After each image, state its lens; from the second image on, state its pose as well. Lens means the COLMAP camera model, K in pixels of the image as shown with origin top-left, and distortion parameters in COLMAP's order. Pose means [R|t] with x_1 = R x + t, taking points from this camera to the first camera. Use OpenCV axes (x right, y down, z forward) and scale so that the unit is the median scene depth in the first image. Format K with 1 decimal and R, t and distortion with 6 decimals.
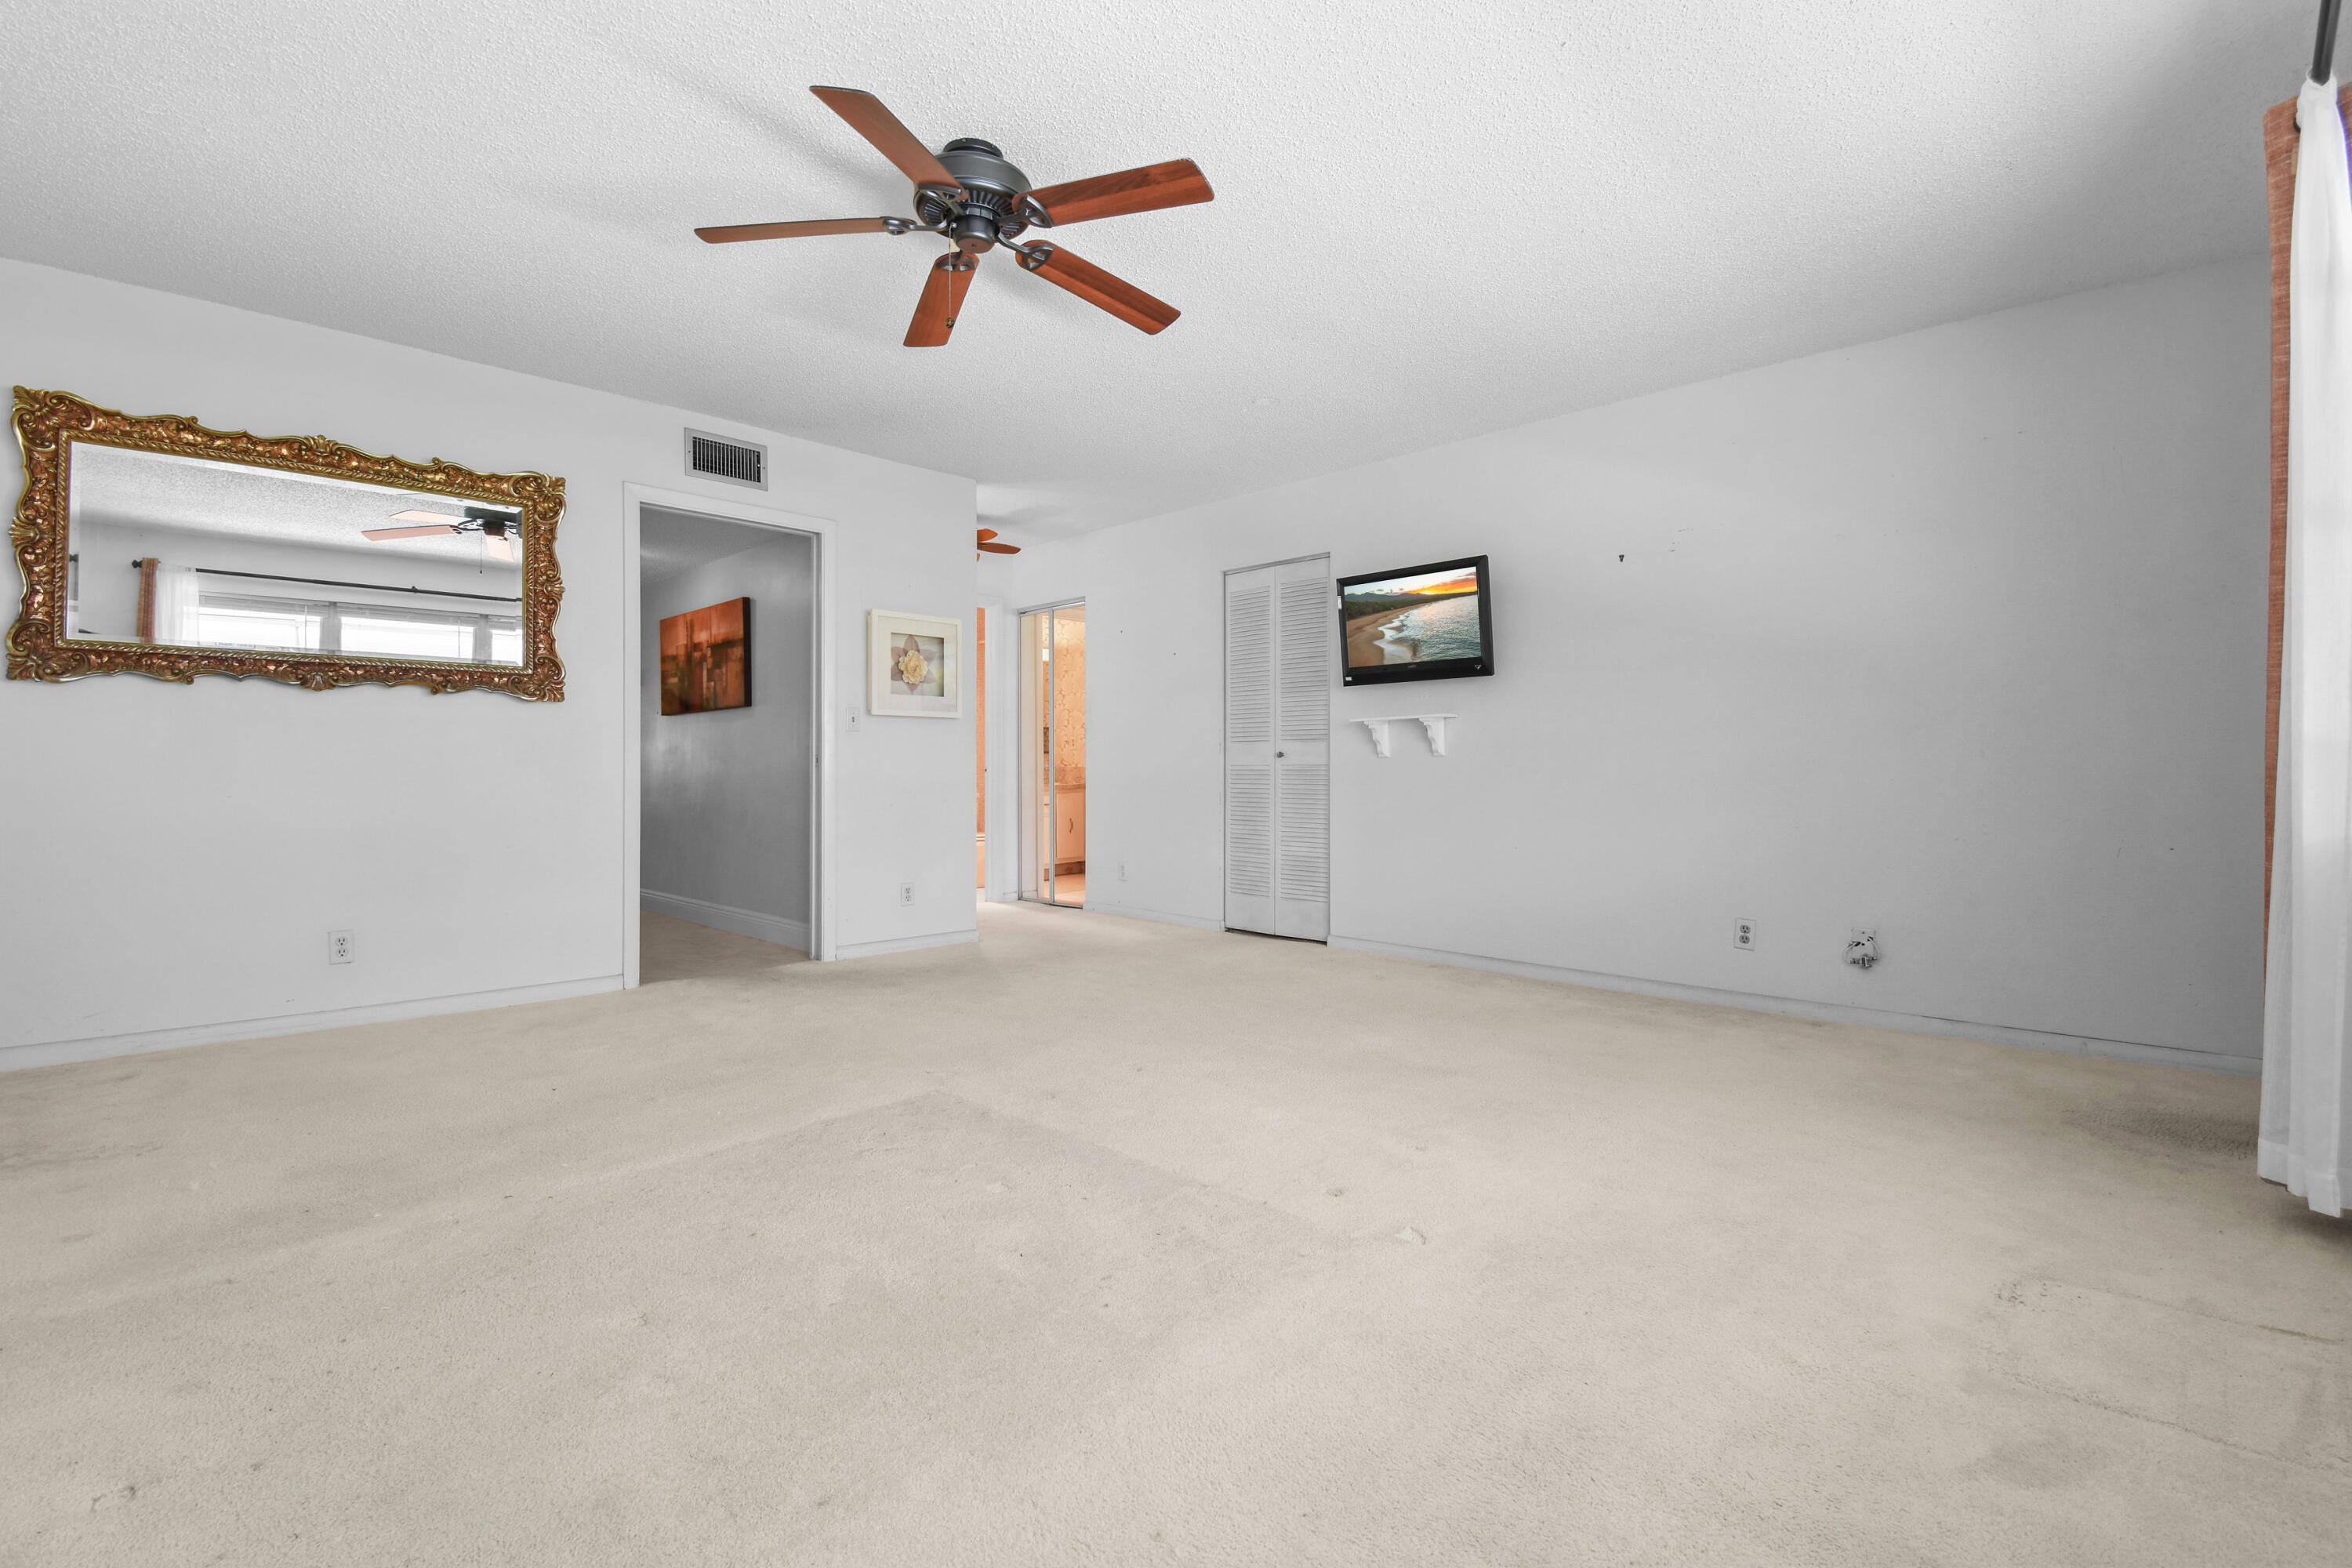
lens RADIAL K [[1054.1, 0, 1187.7], [0, 1054.1, 780.2], [0, 0, 1]] dist [0.000094, -0.000097]
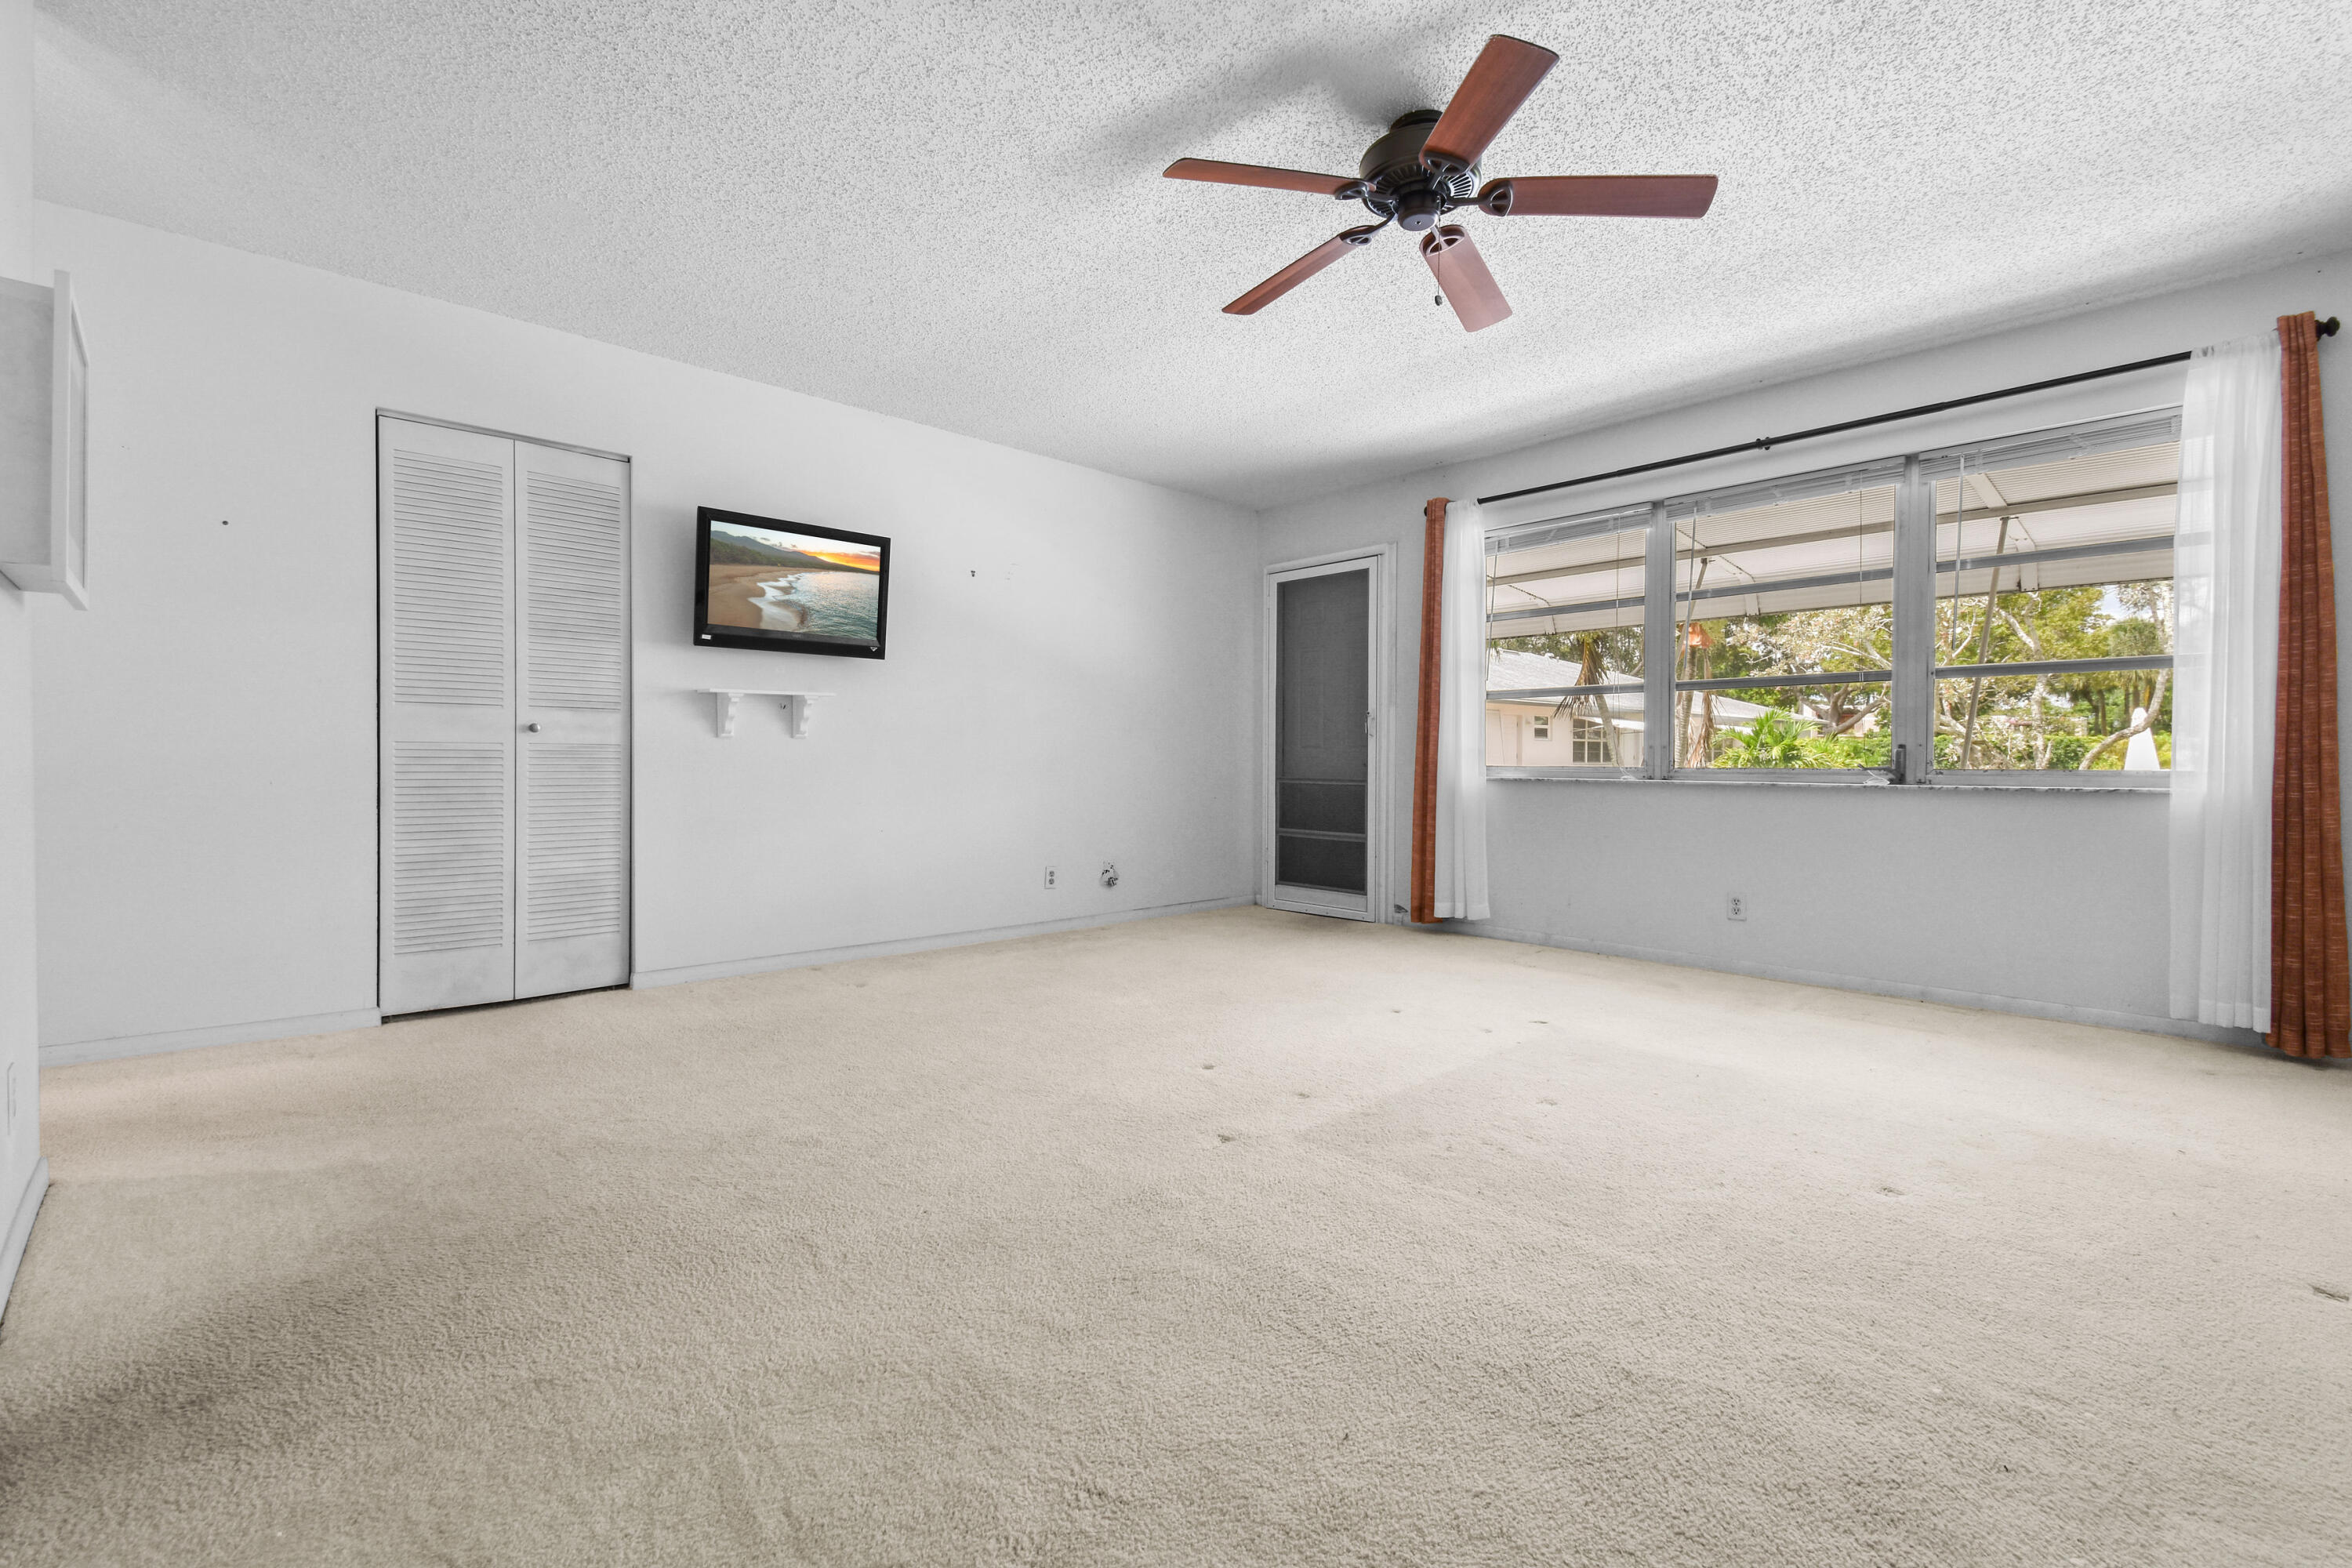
lens RADIAL K [[1054.1, 0, 1188.2], [0, 1054.1, 771.0], [0, 0, 1]] dist [0.000094, -0.000097]
pose [[0.014541, -0.013480, 0.999803, -0.652958], [0.000150, 0.999909, 0.013480, -0.006646], [-0.999894, -0.000046, 0.014542, 0.647921]]
